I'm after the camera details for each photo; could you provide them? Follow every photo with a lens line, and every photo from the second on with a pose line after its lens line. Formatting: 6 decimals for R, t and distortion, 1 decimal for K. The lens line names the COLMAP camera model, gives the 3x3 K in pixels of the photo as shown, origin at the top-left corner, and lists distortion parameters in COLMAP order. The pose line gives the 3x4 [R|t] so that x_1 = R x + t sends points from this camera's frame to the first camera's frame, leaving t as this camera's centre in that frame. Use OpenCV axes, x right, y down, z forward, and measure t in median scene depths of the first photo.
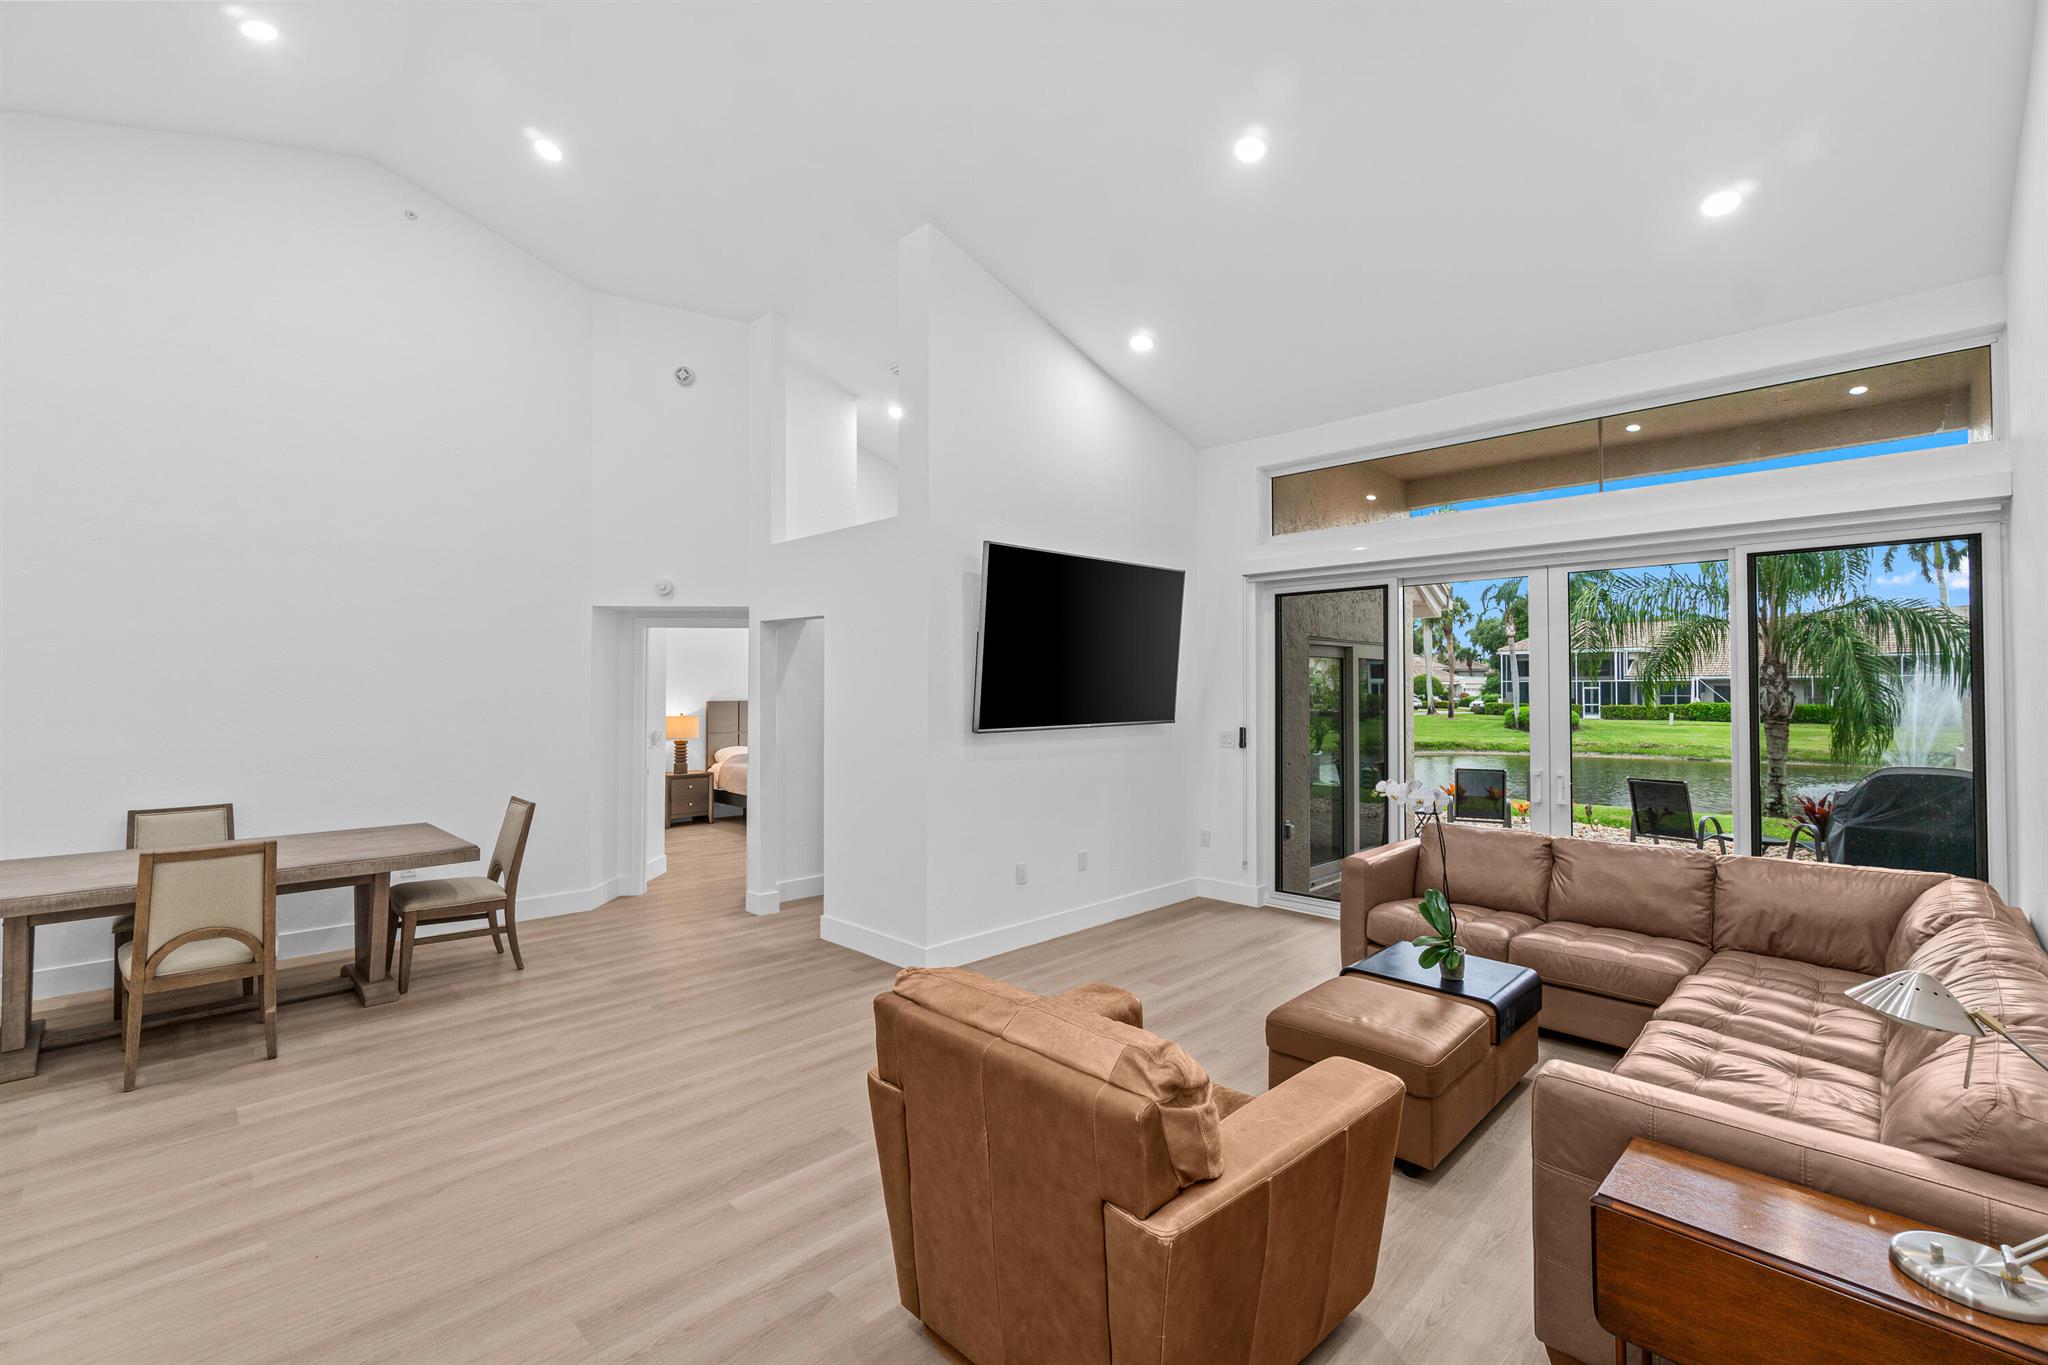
lens RADIAL K [[874.2, 0, 1018.8], [0, 874.2, 677.8], [0, 0, 1]] dist [-0.004514, -0.000495]
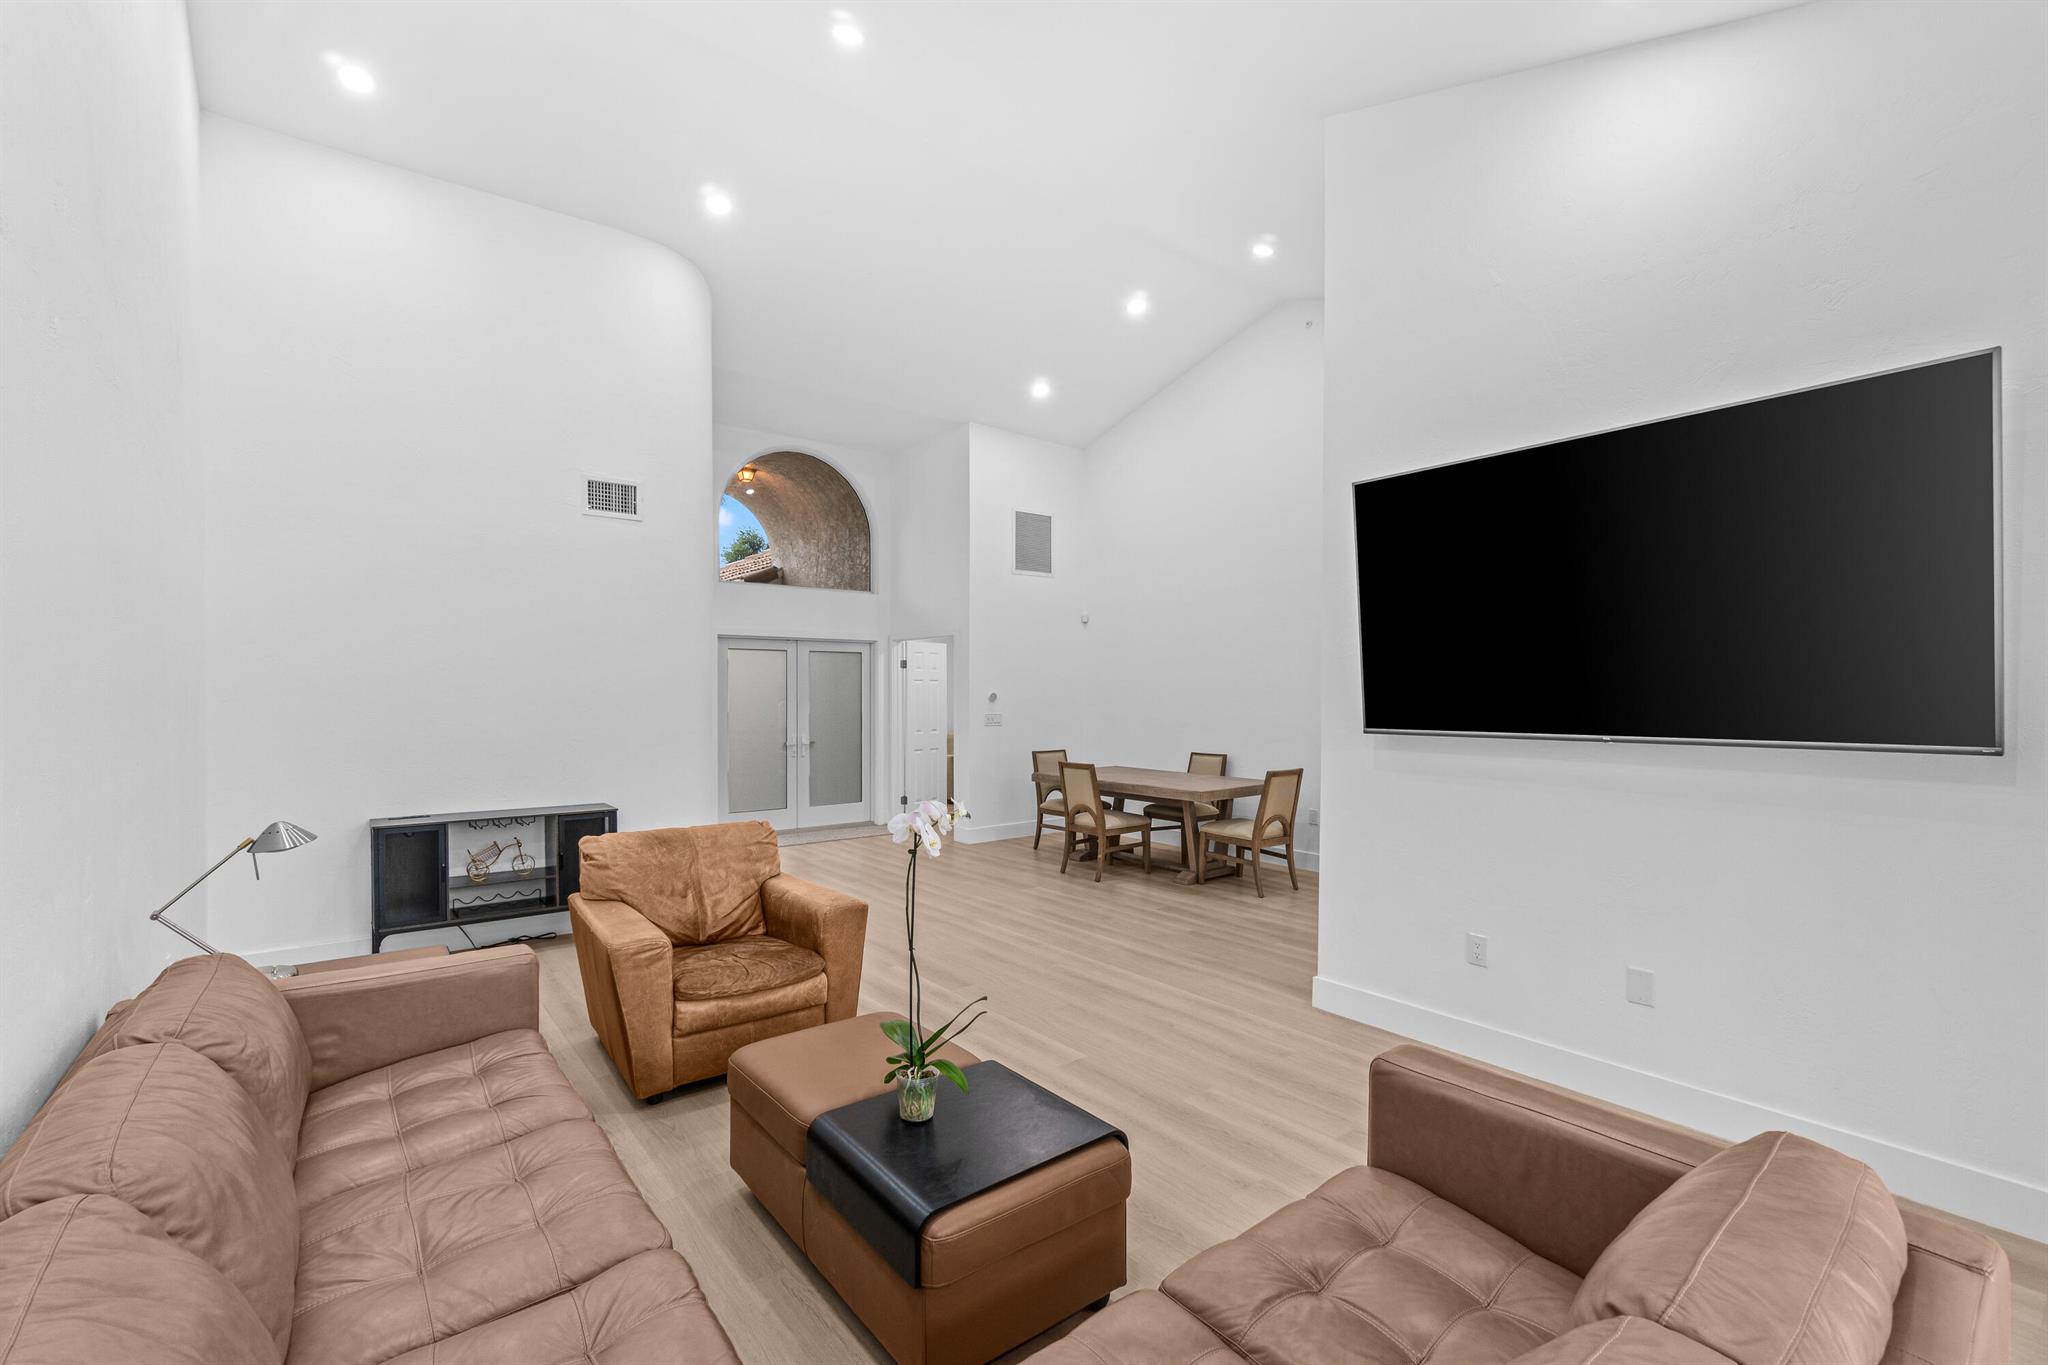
lens RADIAL K [[906.5, 0, 1021.6], [0, 906.5, 684.8], [0, 0, 1]] dist [-0.000371, 0.000100]
pose [[-0.141762, -0.009107, -0.989859, 0.631282], [0.017745, 0.999774, -0.011740, 0.020479], [0.989742, -0.019229, -0.141569, 0.648284]]
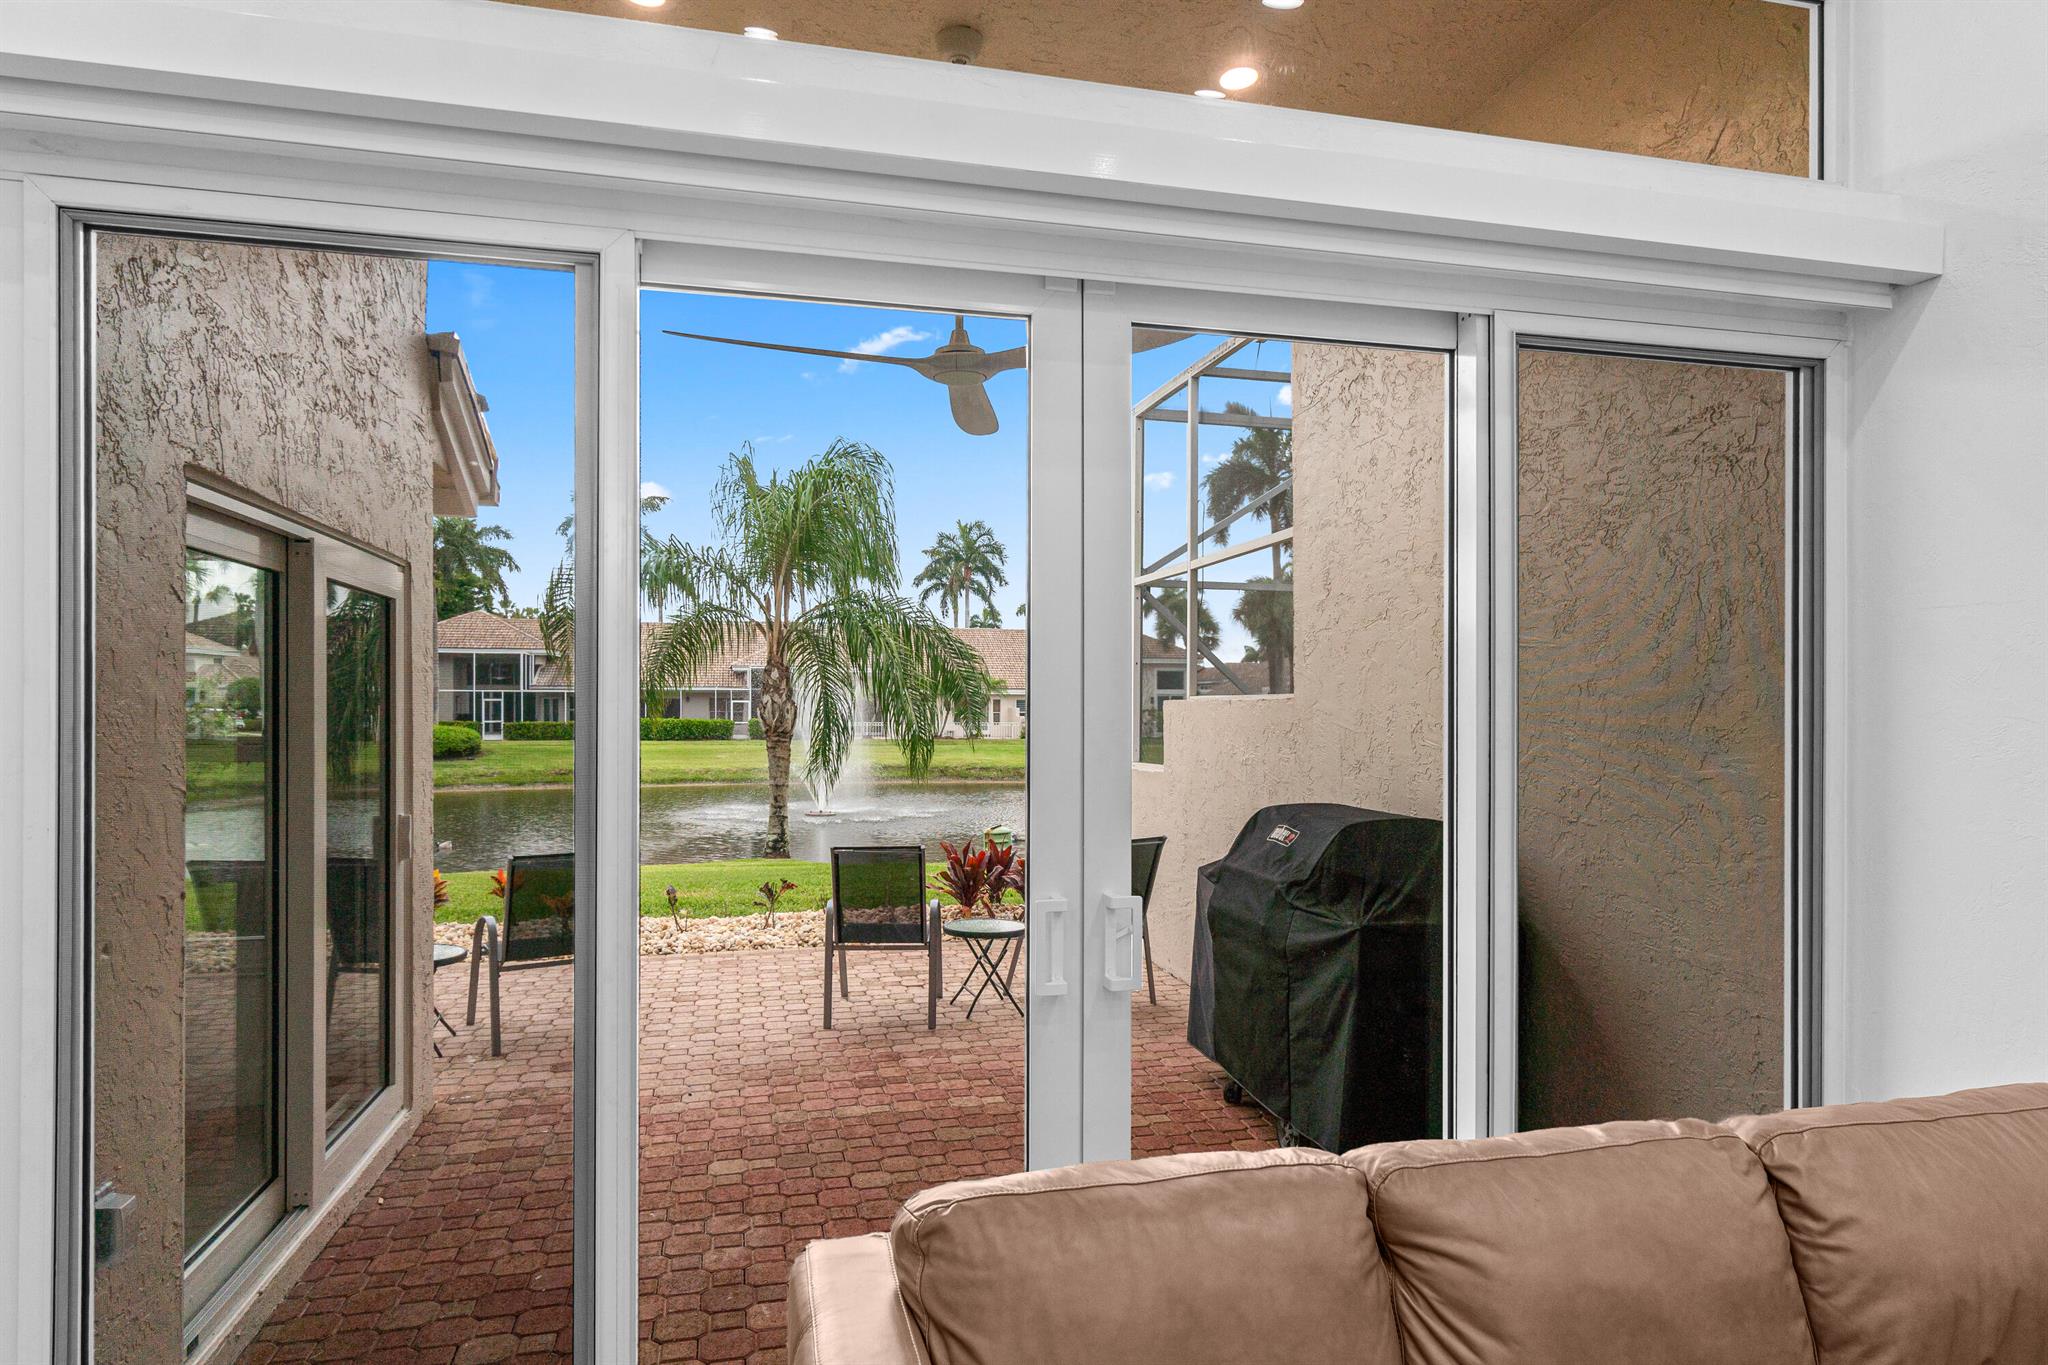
lens RADIAL K [[1171.0, 0, 1023.7], [0, 1171.0, 713.6], [0, 0, 1]] dist [-0.002392, -0.000833]
pose [[0.517590, -0.002678, 0.855624, 0.170495], [-0.016360, 0.999781, 0.013026, 0.025042], [-0.855472, -0.020740, 0.517433, 0.648861]]
